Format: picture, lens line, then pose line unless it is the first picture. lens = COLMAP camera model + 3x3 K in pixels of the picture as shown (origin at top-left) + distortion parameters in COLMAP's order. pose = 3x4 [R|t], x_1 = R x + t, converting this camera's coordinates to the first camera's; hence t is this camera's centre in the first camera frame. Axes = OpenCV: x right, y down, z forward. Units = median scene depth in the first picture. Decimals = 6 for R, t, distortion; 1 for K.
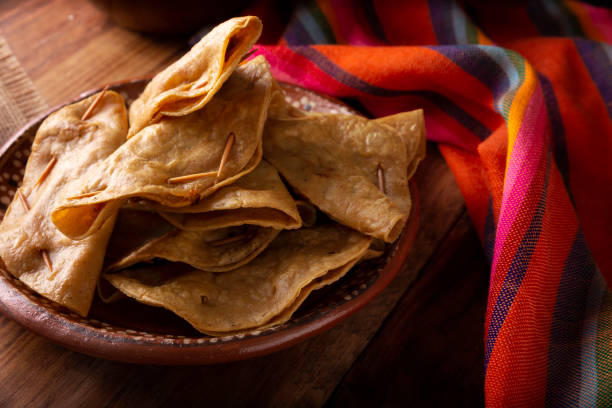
lens RADIAL K [[931.9, 0, 306.0], [0, 931.9, 203.4], [0, 0, 1]] dist [0.047797, 0.000000]
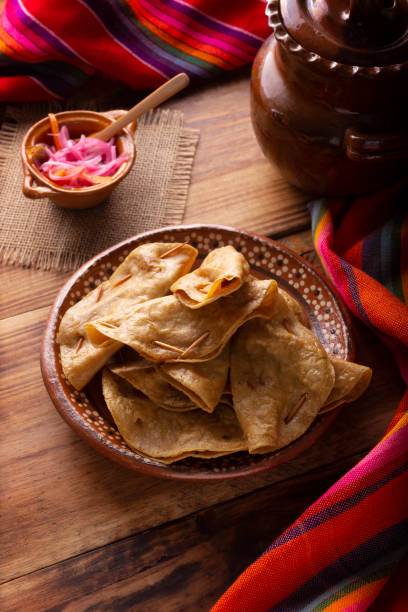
lens RADIAL K [[931.9, 0, 203.4], [0, 931.9, 306.3], [0, 0, 1]] dist [0.047797, 0.000000]
pose [[0.796594, 0.484151, -0.361988, 0.432074], [-0.403031, 0.871653, 0.278903, -0.522239], [0.450559, -0.076280, 0.889482, -0.305056]]
